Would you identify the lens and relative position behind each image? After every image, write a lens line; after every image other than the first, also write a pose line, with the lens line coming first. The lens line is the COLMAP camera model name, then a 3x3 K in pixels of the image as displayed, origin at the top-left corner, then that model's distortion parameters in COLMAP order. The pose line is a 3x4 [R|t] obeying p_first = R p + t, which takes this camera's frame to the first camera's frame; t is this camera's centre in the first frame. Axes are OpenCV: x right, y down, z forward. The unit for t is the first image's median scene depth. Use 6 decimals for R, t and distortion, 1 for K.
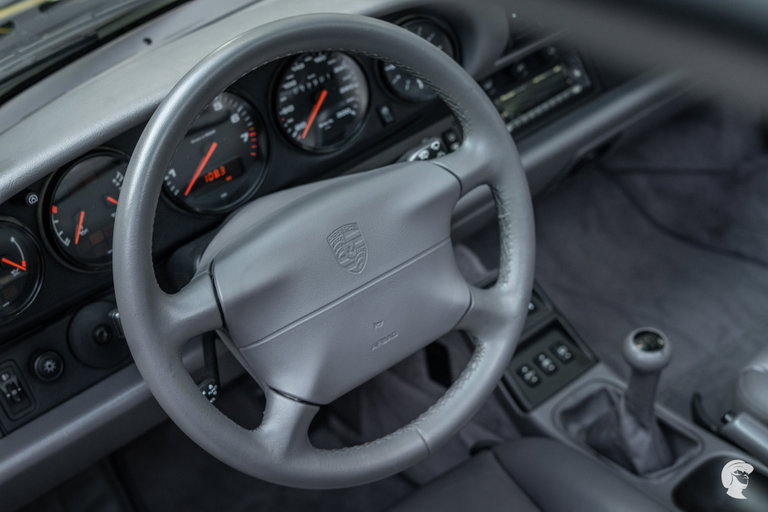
lens RADIAL K [[1145.0, 0, 384.0], [0, 1145.0, 256.0], [0, 0, 1]] dist [-0.074071, 0.038759]
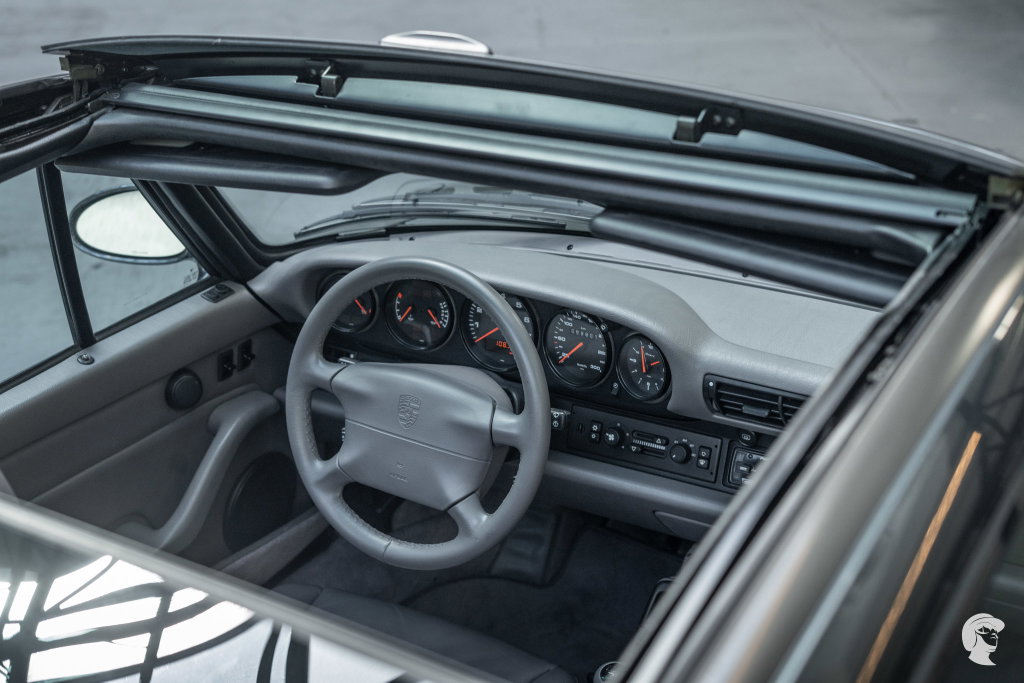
lens RADIAL K [[1526.6, 0, 512.0], [0, 1526.6, 341.5], [0, 0, 1]] dist [-0.074071, 0.038759]
pose [[0.354832, 0.534807, -0.766861, 1.314884], [-0.530344, 0.790635, 0.305993, -0.666099], [0.769954, 0.298124, 0.564174, -0.050632]]
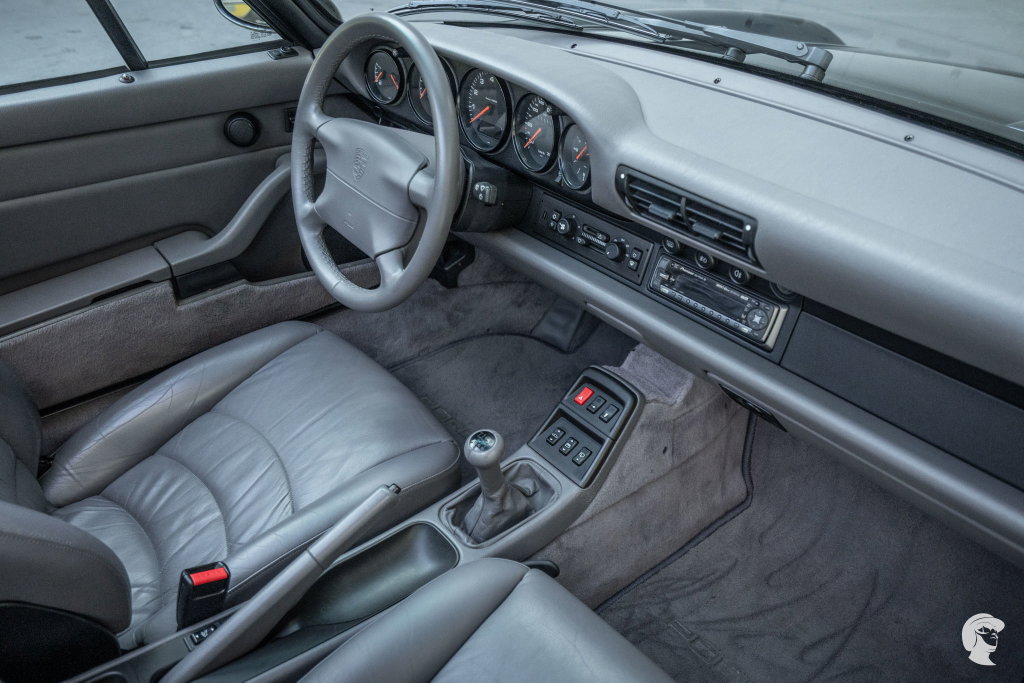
lens RADIAL K [[805.4, 0, 512.0], [0, 805.4, 341.5], [0, 0, 1]] dist [0.033937, 0.008461]
pose [[0.019278, 0.696477, -0.717321, 0.846842], [-0.533307, 0.614028, 0.581853, -0.552056], [0.845702, 0.371335, 0.383273, 0.728958]]
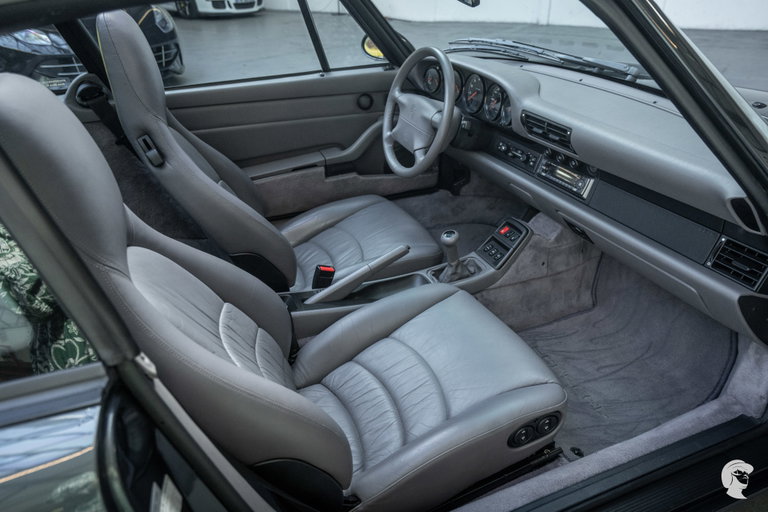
lens RADIAL K [[538.1, 0, 384.0], [0, 538.1, 256.0], [0, 0, 1]] dist [0.012810, 0.006929]
pose [[-0.250287, 0.632605, -0.732917, 1.348470], [-0.457251, 0.590029, 0.665422, -0.728924], [0.853392, 0.501674, 0.141582, 0.791807]]
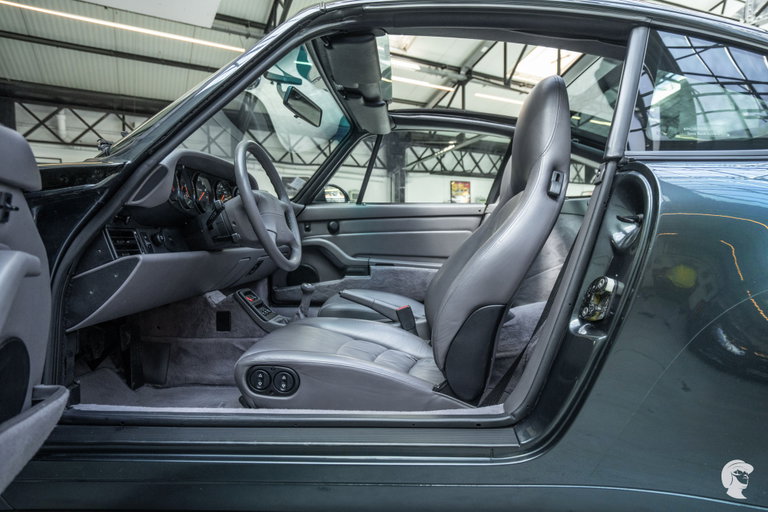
lens RADIAL K [[466.1, 0, 384.0], [0, 466.1, 256.0], [0, 0, 1]] dist [-0.002989, -0.000381]
pose [[0.640825, 0.163445, 0.750086, -0.760123], [0.300584, 0.845641, -0.441067, 0.759789], [-0.706394, 0.508111, 0.492779, 0.113177]]
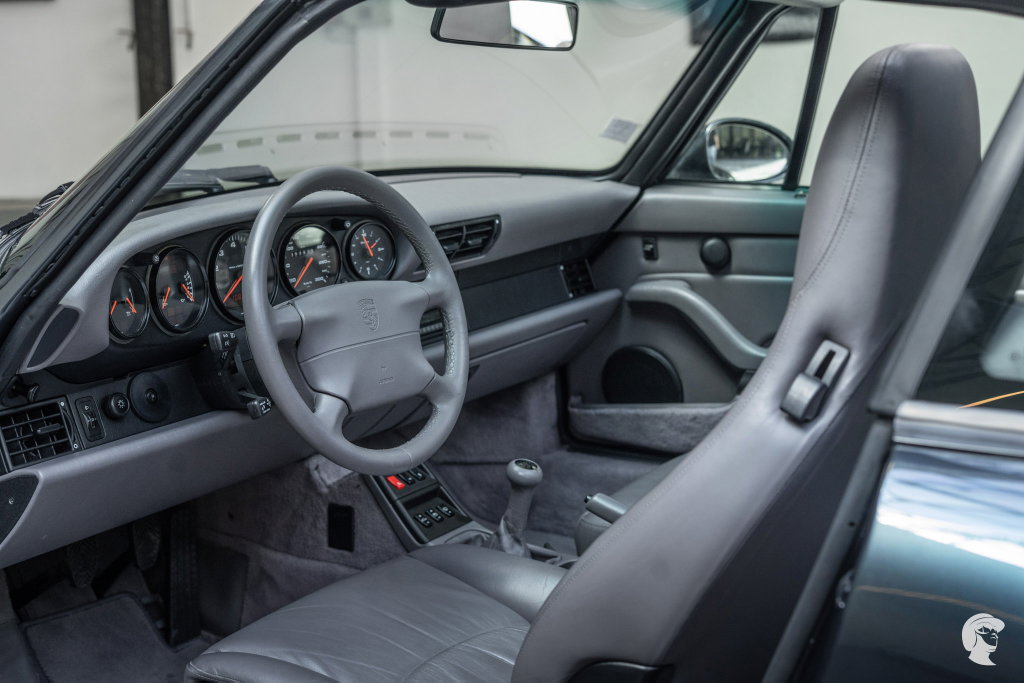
lens RADIAL K [[1589.4, 0, 512.0], [0, 1589.4, 341.5], [0, 0, 1]] dist [-0.020006, -0.138253]
pose [[0.931961, 0.111884, 0.344863, -0.505513], [0.028964, 0.925178, -0.378428, 0.727646], [-0.361400, 0.362668, 0.858989, -0.761036]]
